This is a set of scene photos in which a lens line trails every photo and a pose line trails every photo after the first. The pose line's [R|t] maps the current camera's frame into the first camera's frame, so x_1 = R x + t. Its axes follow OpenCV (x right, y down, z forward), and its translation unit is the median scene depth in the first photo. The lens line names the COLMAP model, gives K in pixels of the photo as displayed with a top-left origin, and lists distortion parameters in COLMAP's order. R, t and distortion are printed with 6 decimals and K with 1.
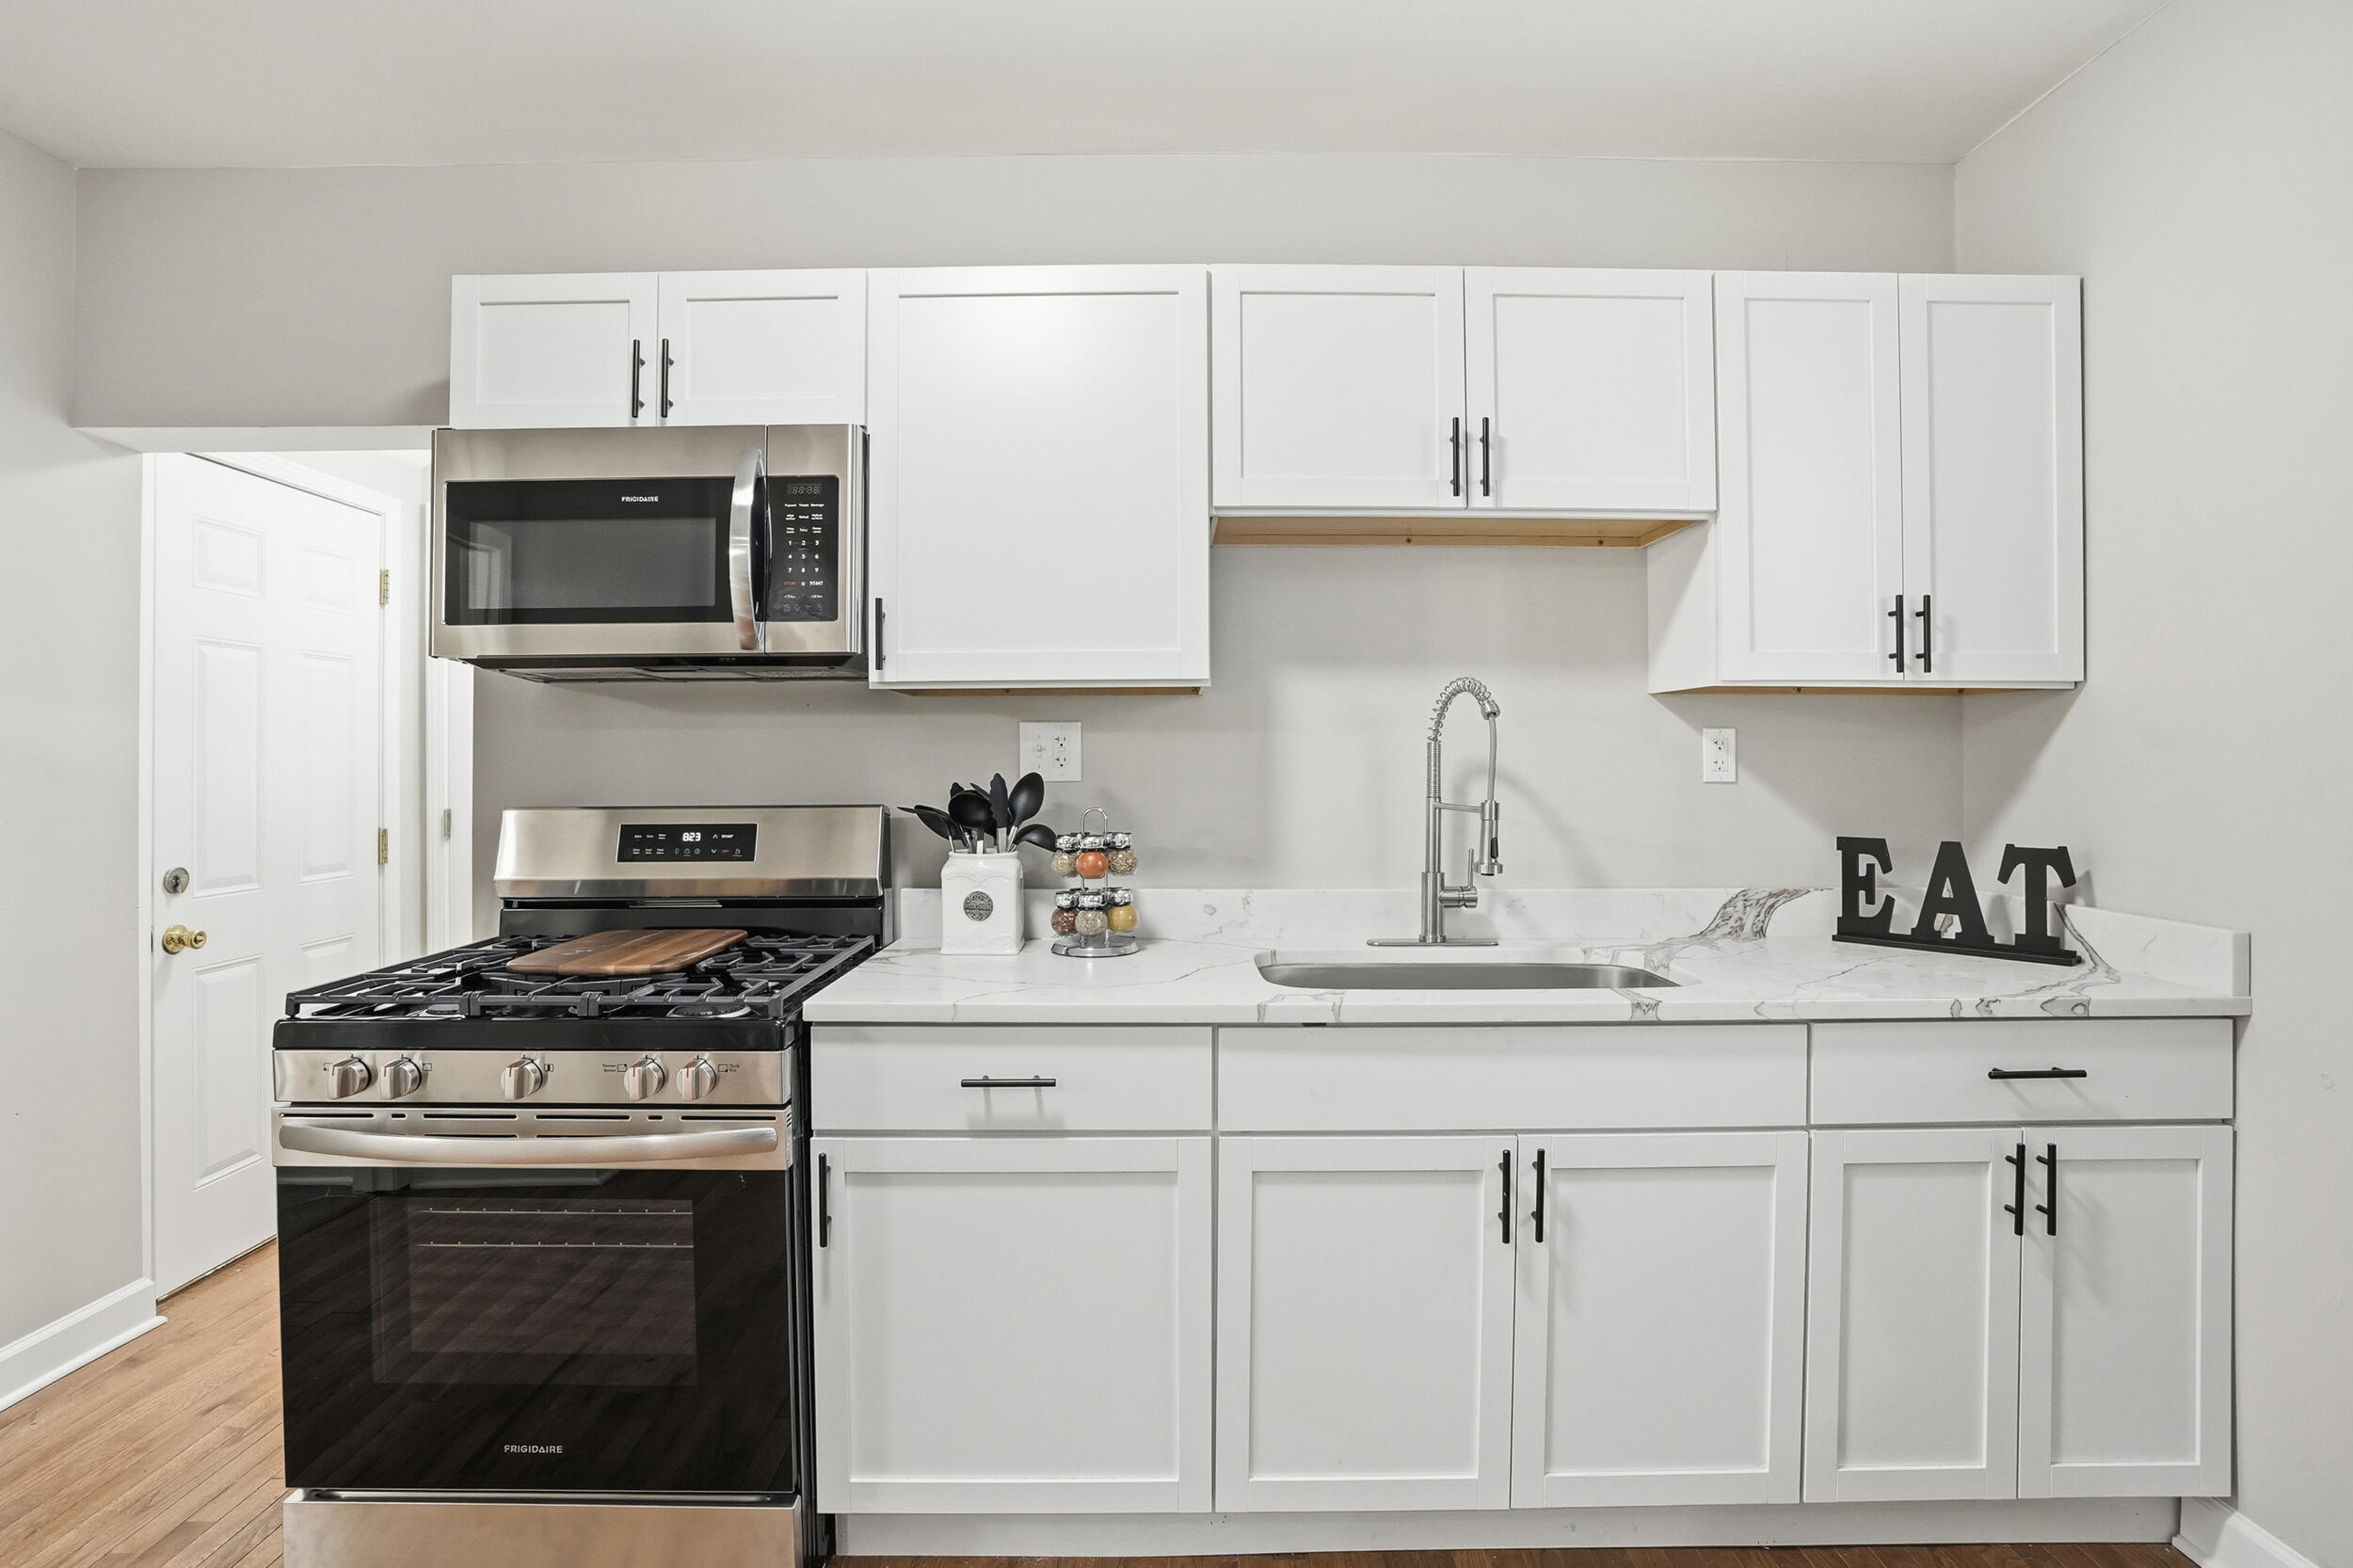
lens RADIAL K [[1157.7, 0, 1176.2], [0, 1157.7, 765.6], [0, 0, 1]] dist [-0.026681, 0.015048]
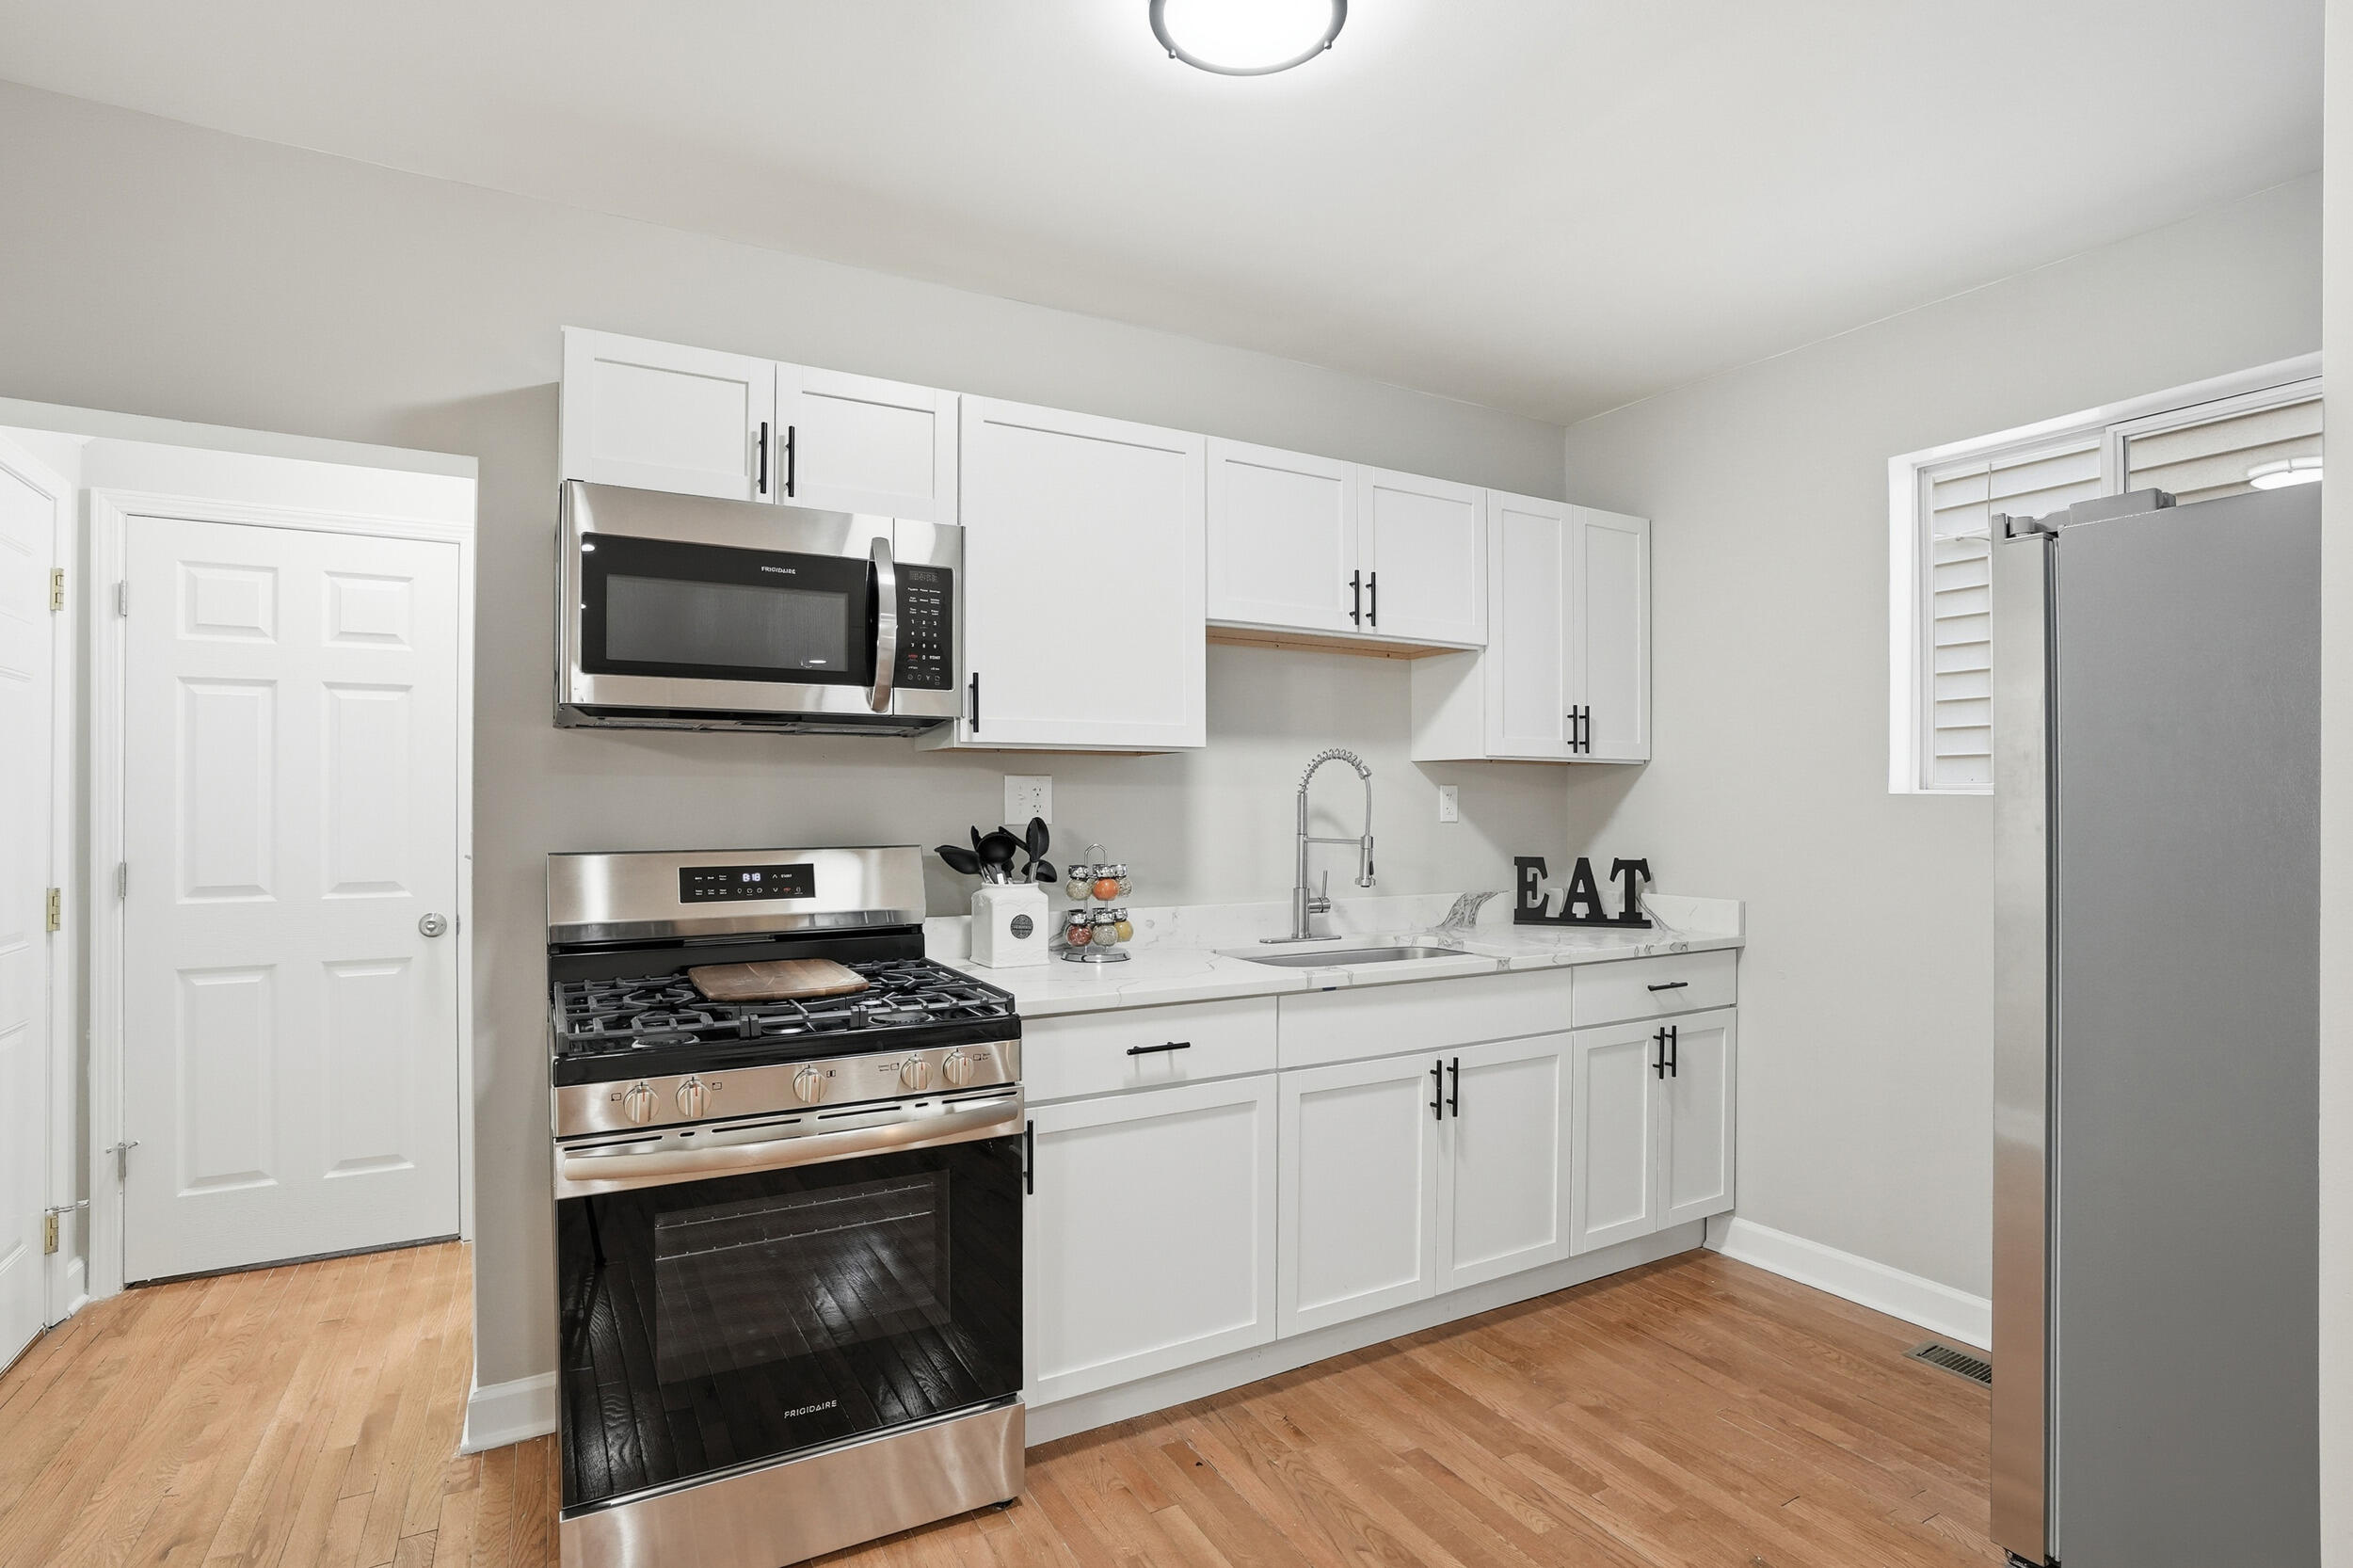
lens RADIAL K [[1137.1, 0, 1175.1], [0, 1137.1, 817.0], [0, 0, 1]] dist [0.000156, 0.000591]
pose [[0.875484, -0.002955, 0.483238, -0.625612], [0.000173, 0.999983, 0.005802, -0.000945], [-0.483247, -0.004996, 0.875470, -0.134021]]
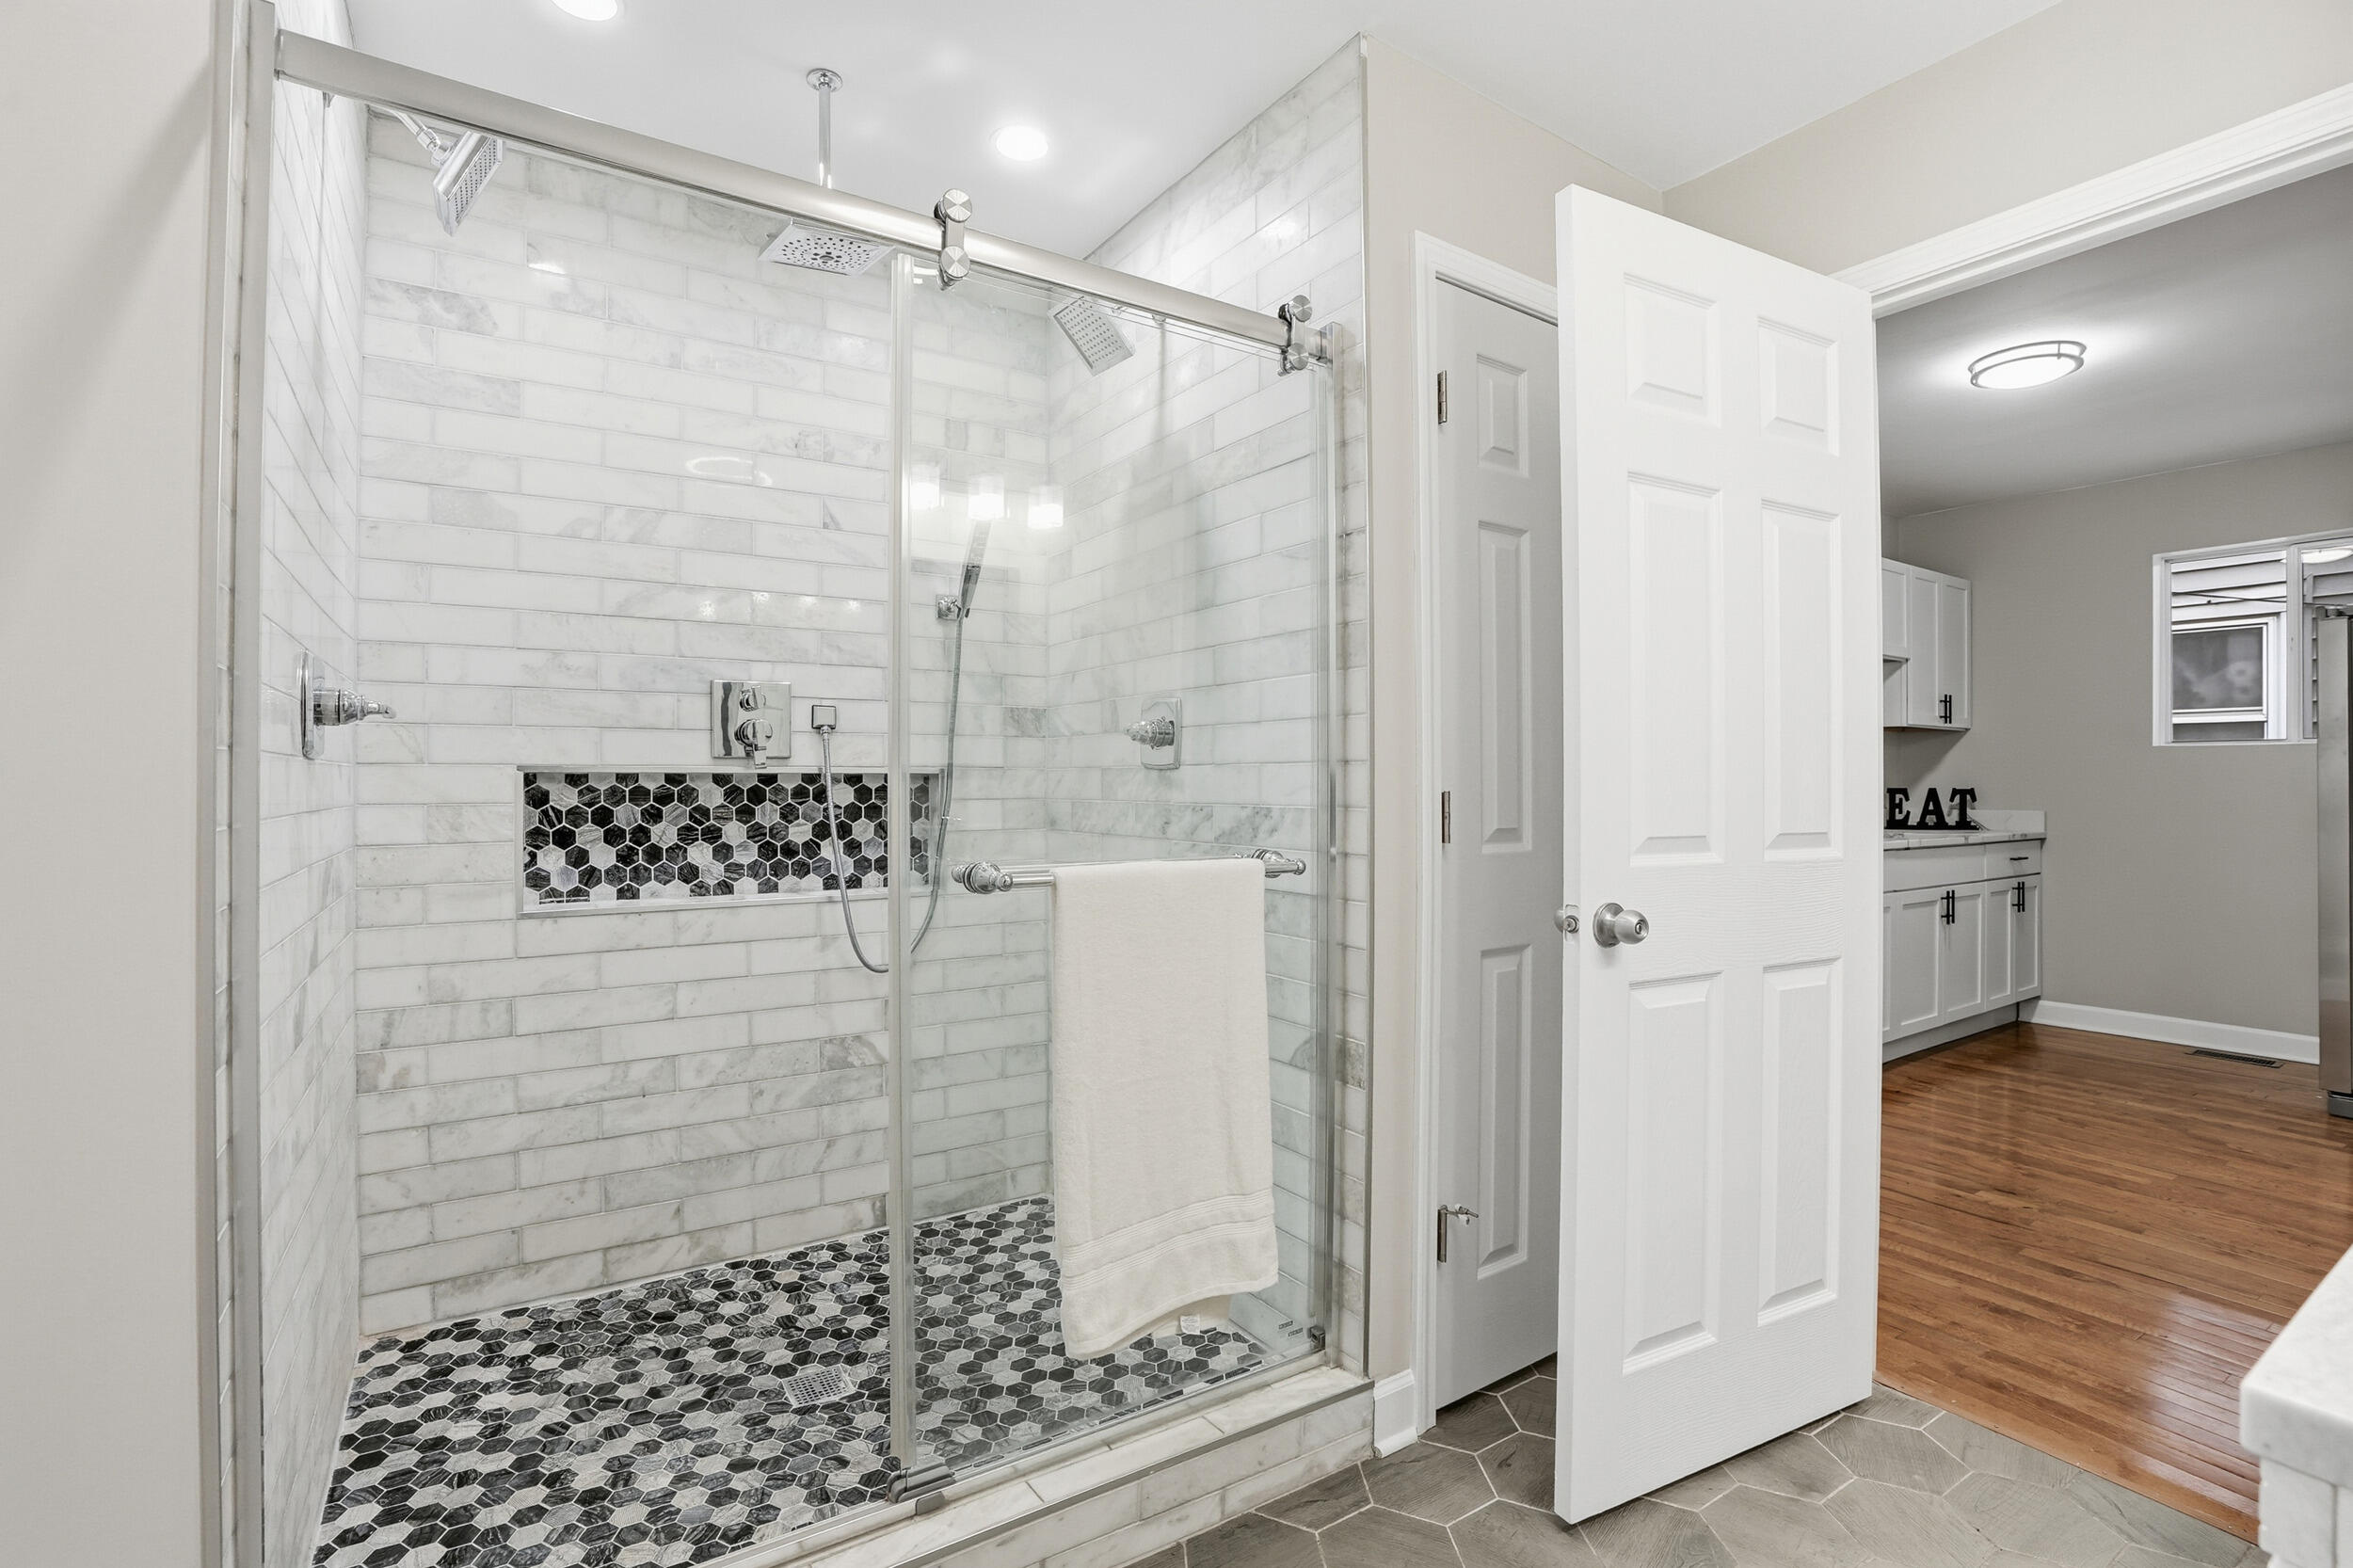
lens RADIAL K [[1113.7, 0, 1176.5], [0, 1113.7, 784.0], [0, 0, 1]] dist [-0.000742, 0.000105]
pose [[0.824731, 0.006503, 0.565488, -2.280117], [-0.002414, 0.999965, -0.007978, 0.084481], [-0.565520, 0.005214, 0.824718, -0.134634]]
